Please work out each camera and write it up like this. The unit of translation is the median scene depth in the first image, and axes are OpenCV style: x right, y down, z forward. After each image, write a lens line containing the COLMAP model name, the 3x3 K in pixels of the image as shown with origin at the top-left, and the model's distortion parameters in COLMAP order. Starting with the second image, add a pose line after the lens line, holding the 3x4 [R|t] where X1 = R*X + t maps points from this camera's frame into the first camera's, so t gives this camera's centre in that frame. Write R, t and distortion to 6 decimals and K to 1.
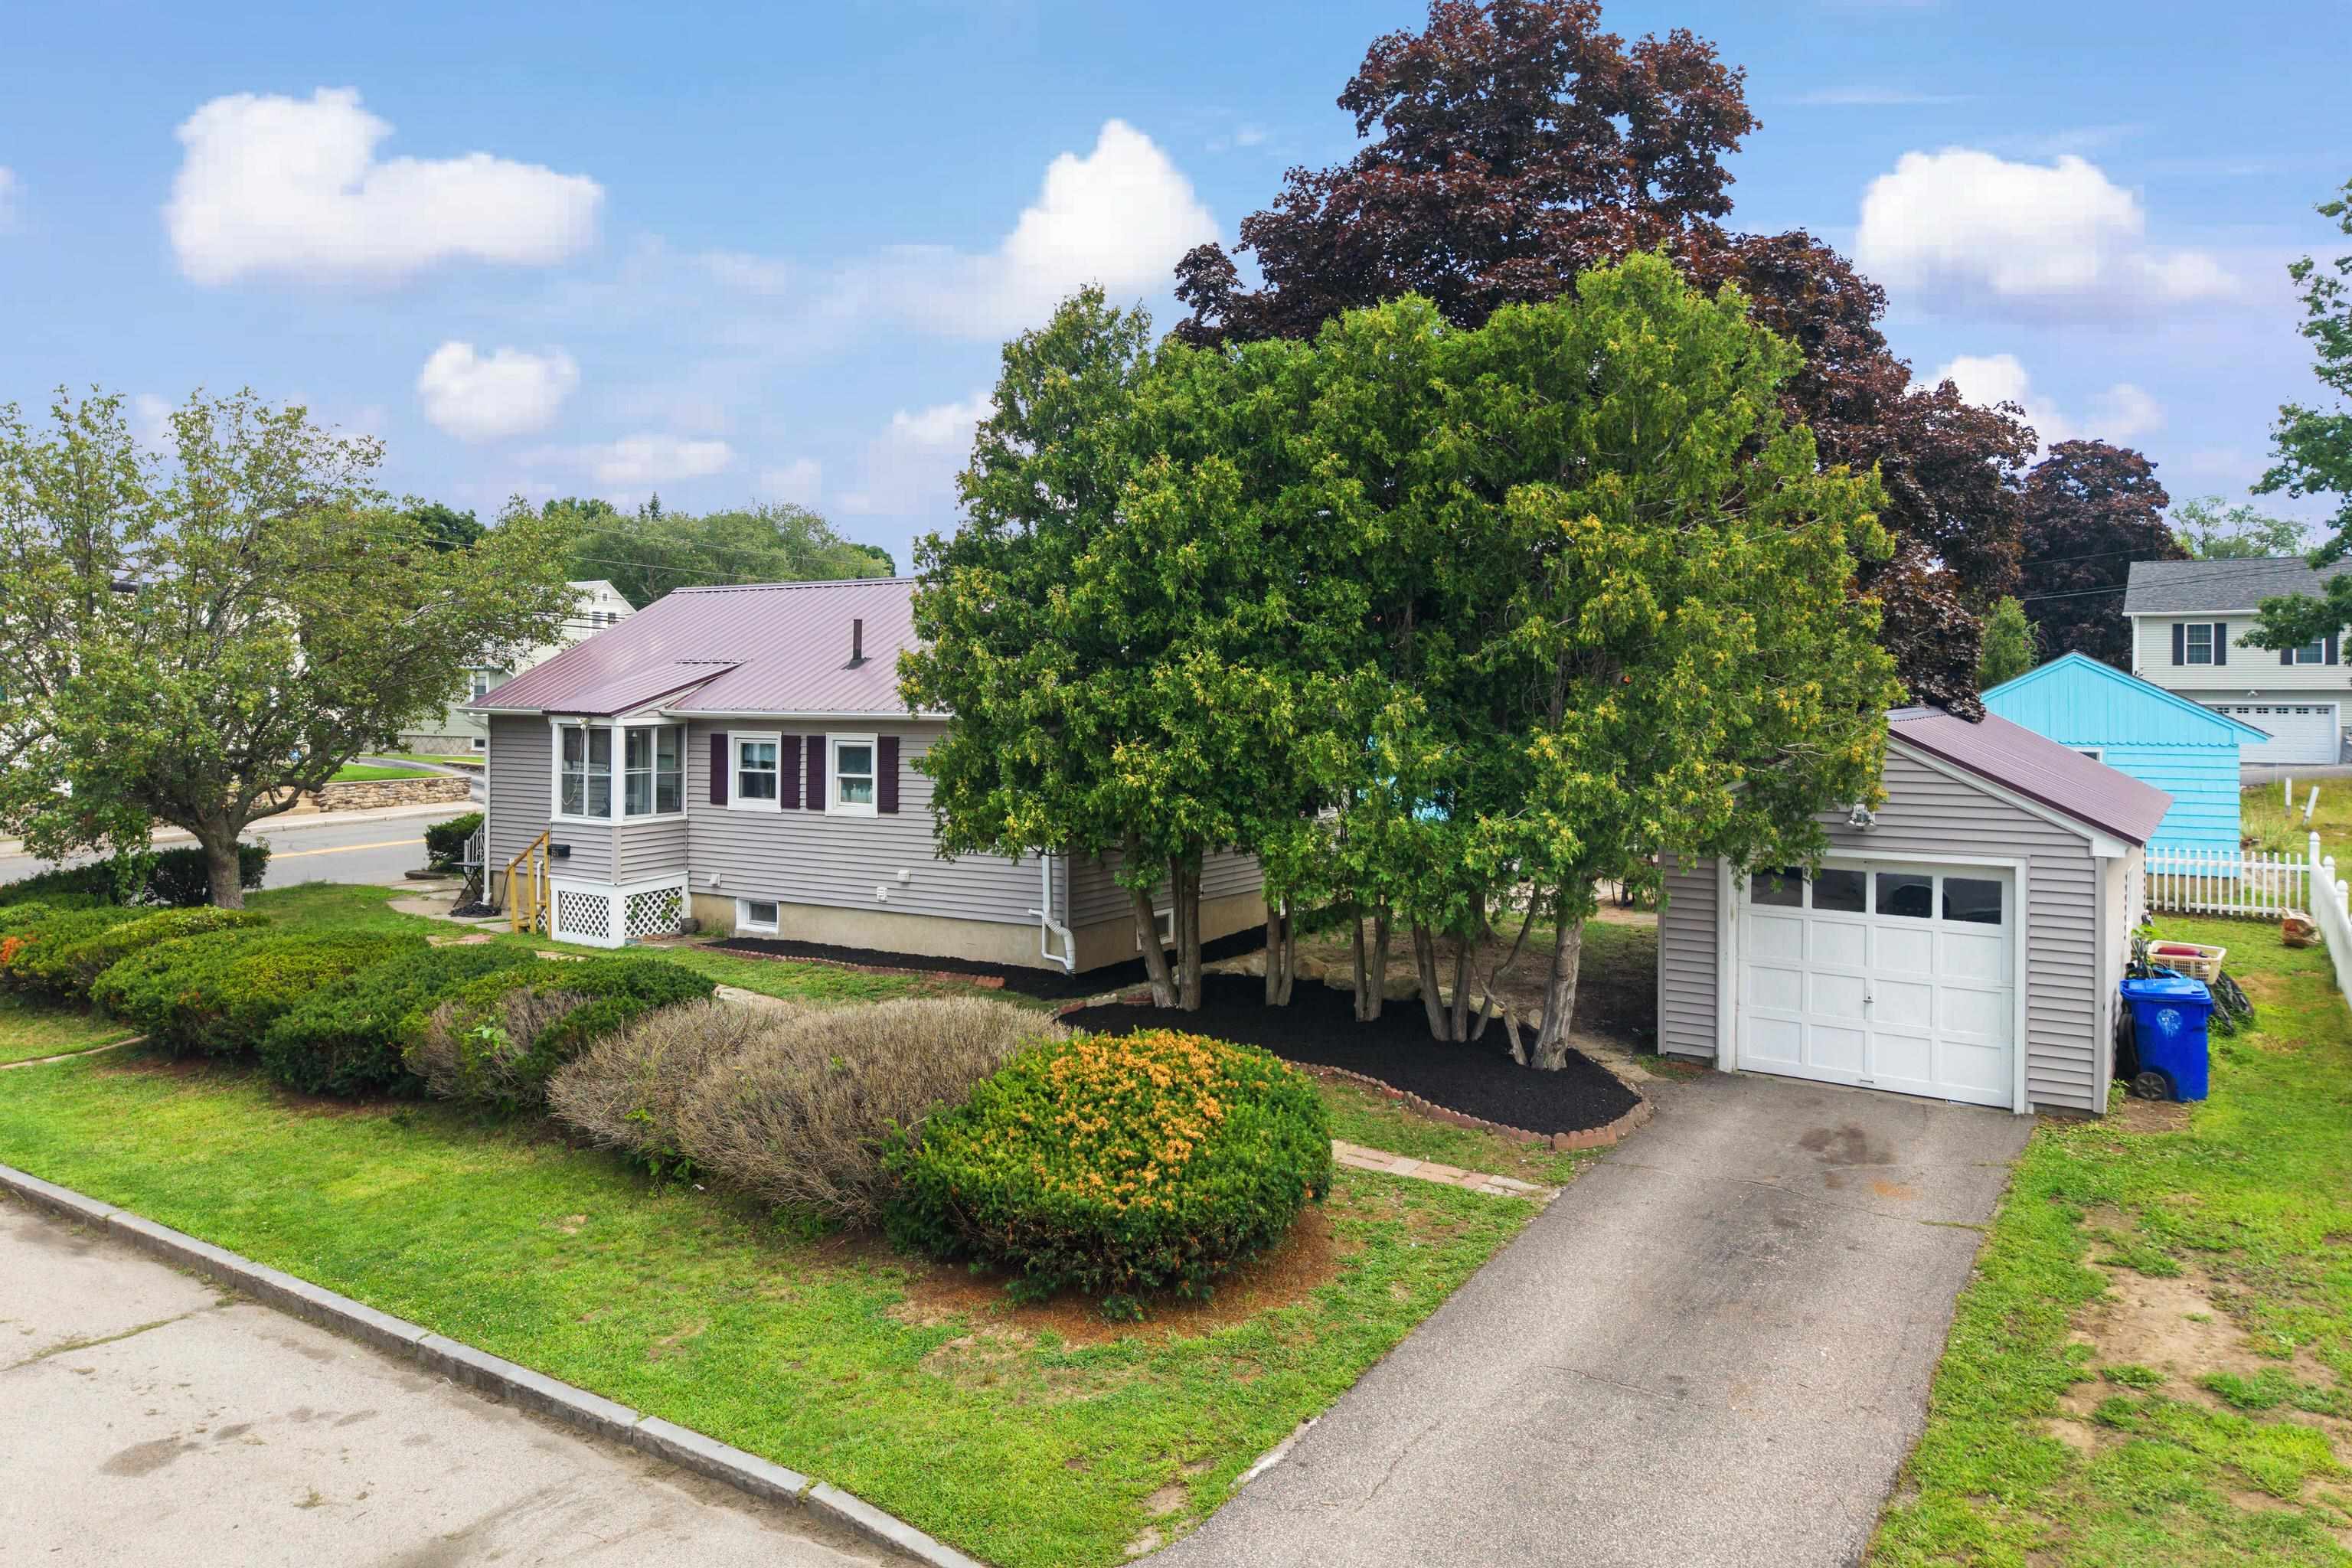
lens RADIAL K [[1588.8, 0, 1167.7], [0, 1588.8, 666.8], [0, 0, 1]] dist [0.003841, 0.002973]
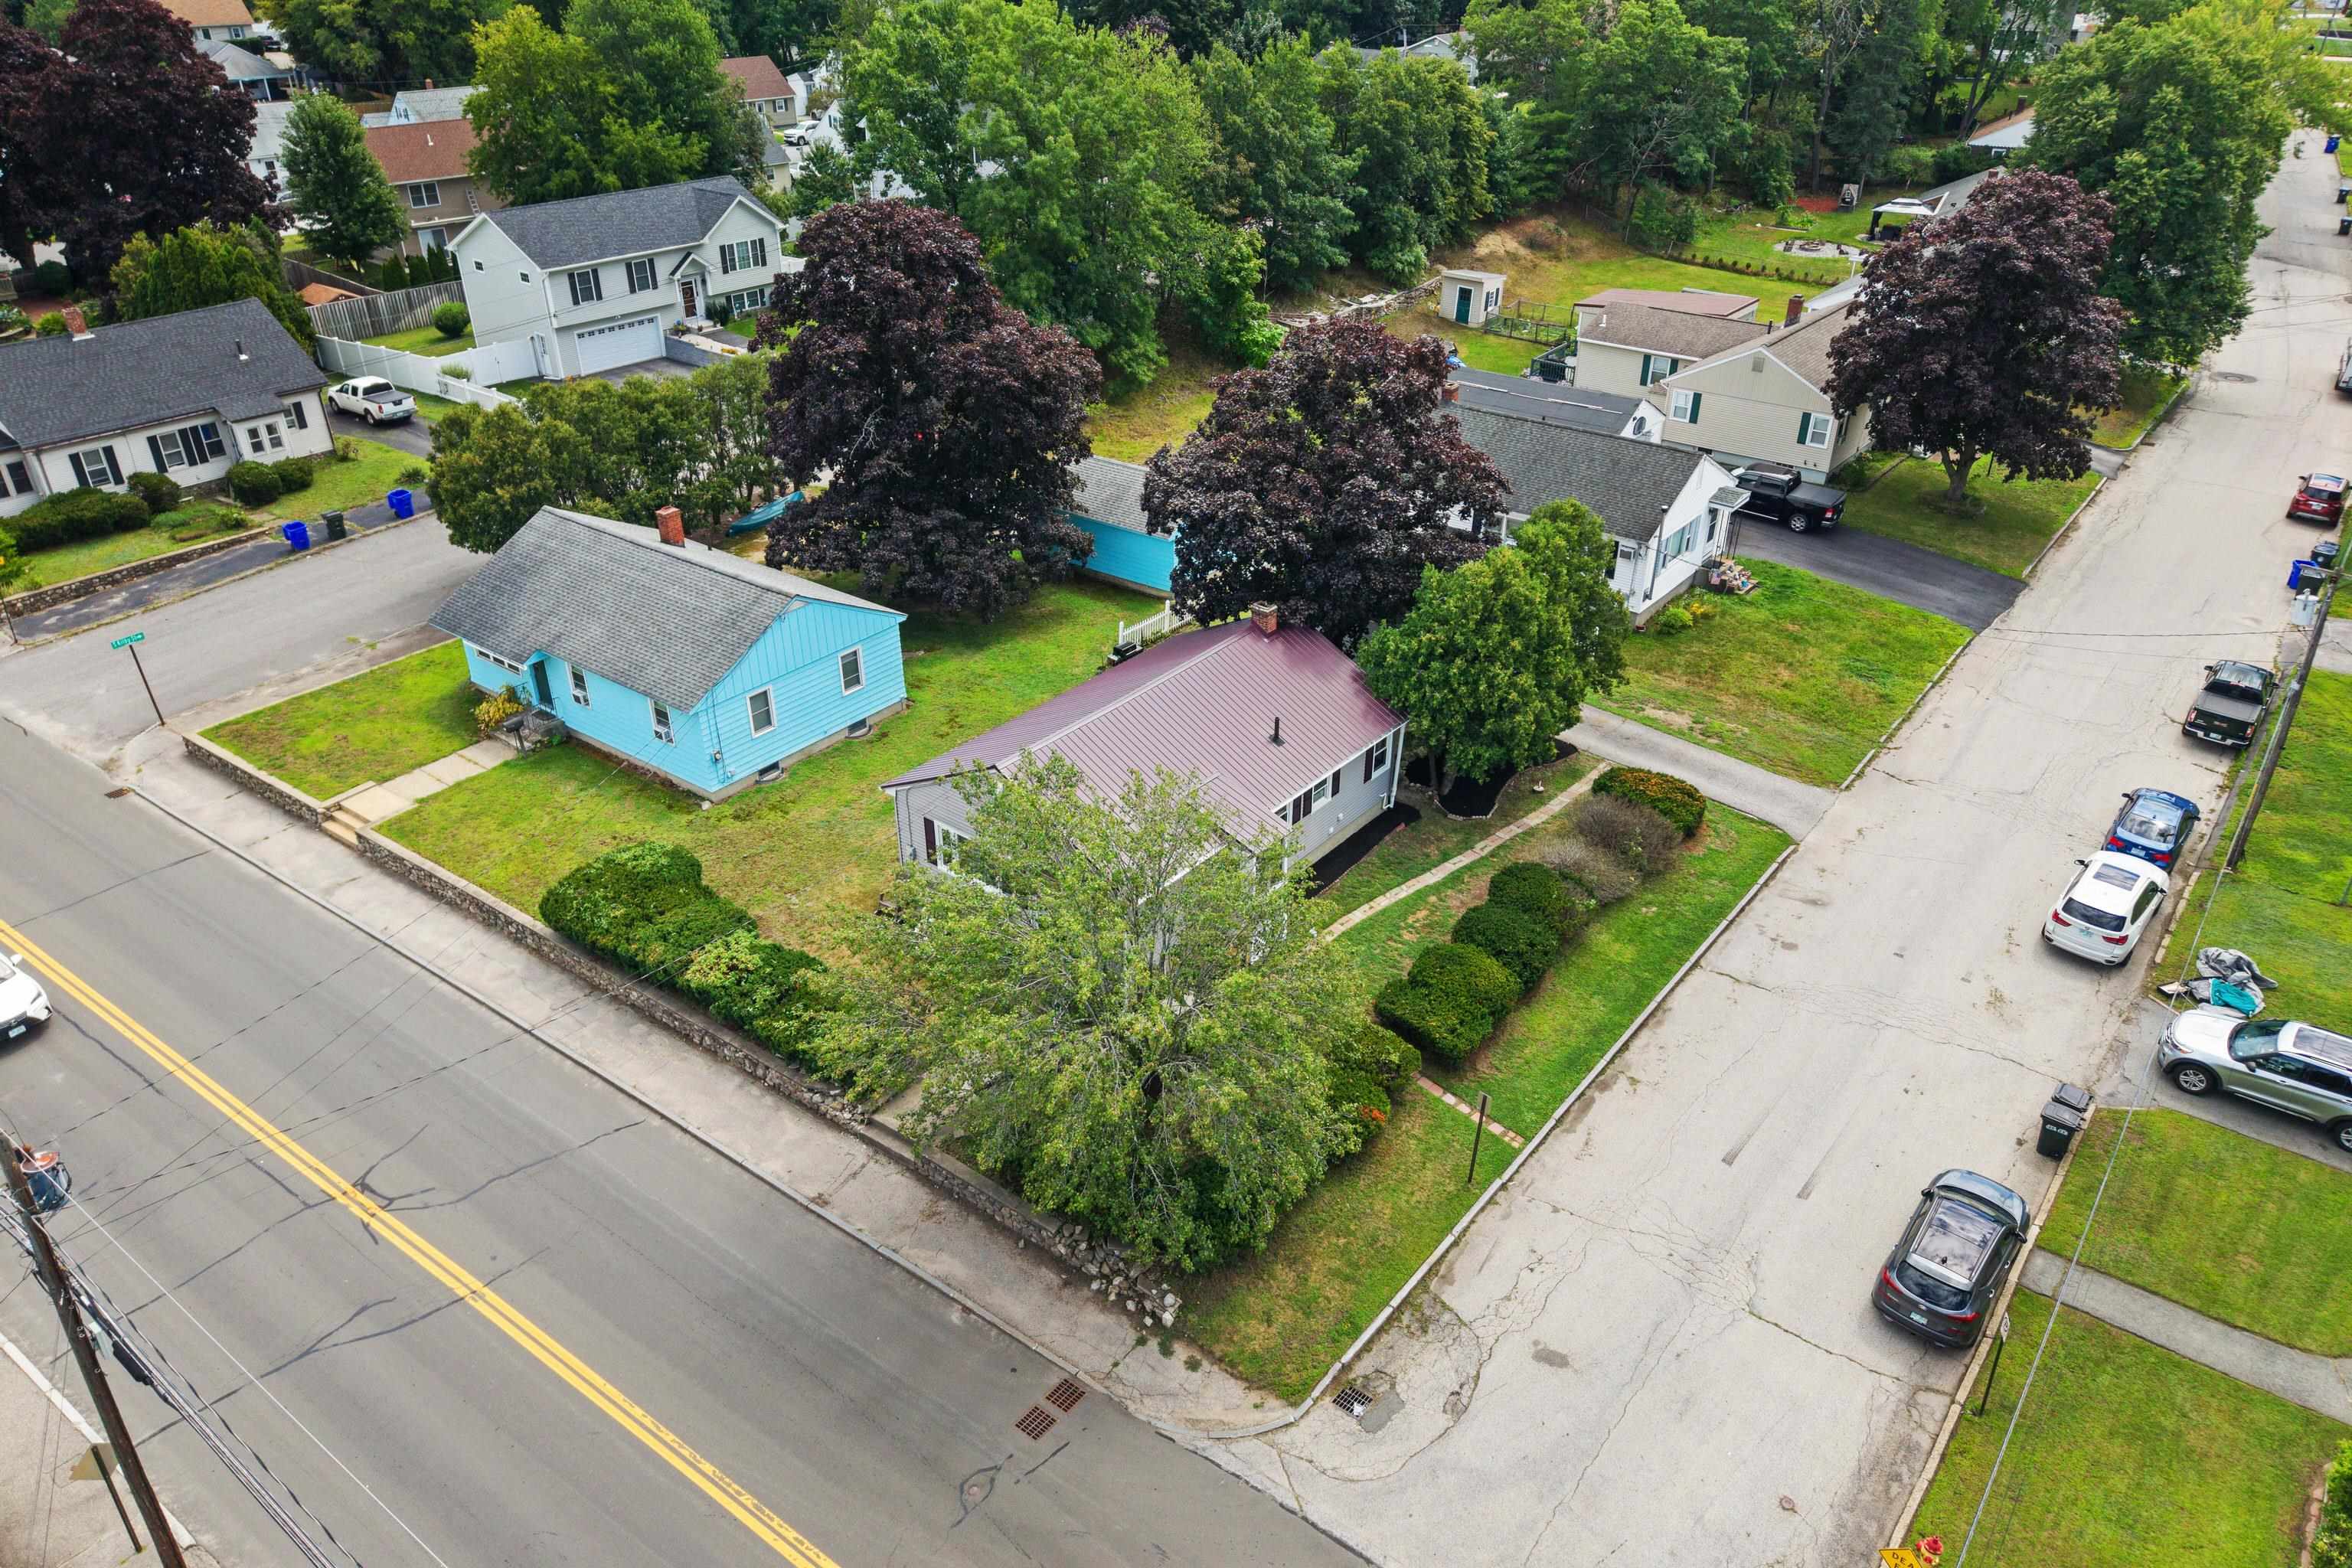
lens RADIAL K [[1584.6, 0, 1176.0], [0, 1584.6, 784.0], [0, 0, 1]] dist [0.005571, -0.002628]
pose [[0.082974, -0.496583, 0.864014, -3.078211], [-0.016752, 0.866186, 0.499440, -1.473496], [-0.996411, -0.055914, 0.063553, 1.710490]]
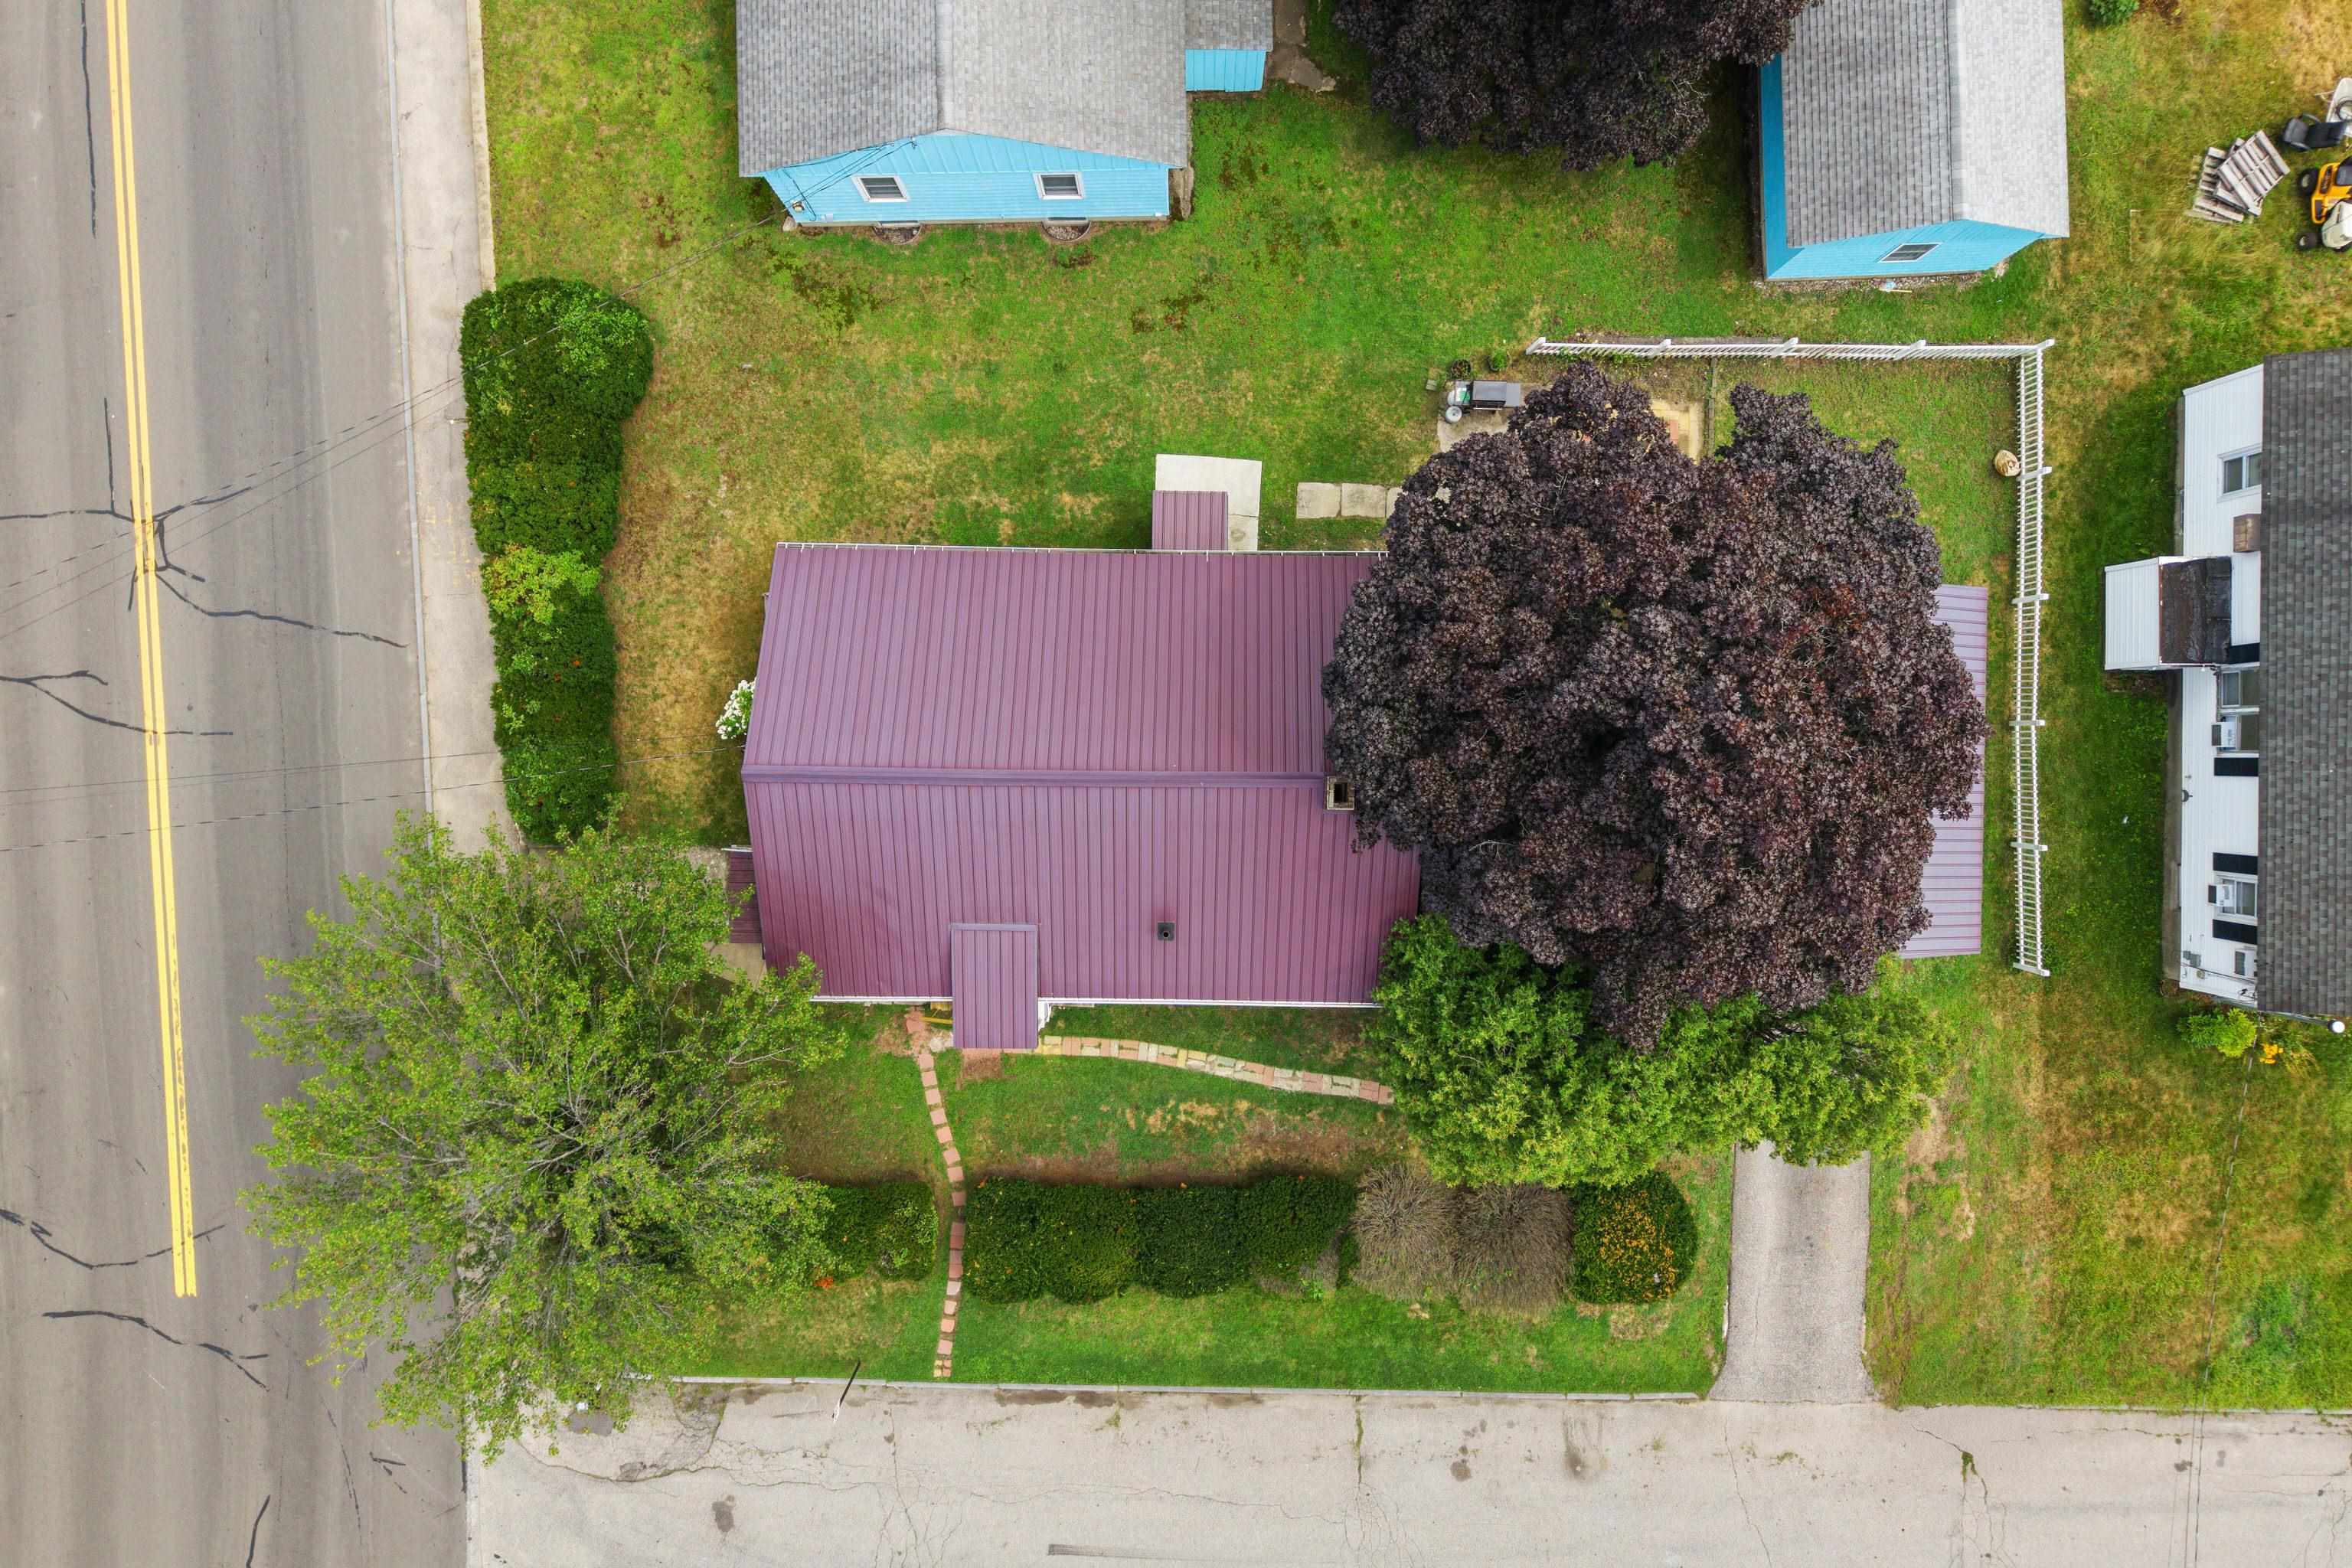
lens RADIAL K [[1584.6, 0, 1176.0], [0, 1584.6, 784.0], [0, 0, 1]] dist [0.005571, -0.002628]
pose [[0.837226, -0.546714, -0.012528, -0.188100], [0.002740, -0.018715, 0.999821, -2.198761], [-0.546850, -0.837110, -0.014171, 1.906186]]
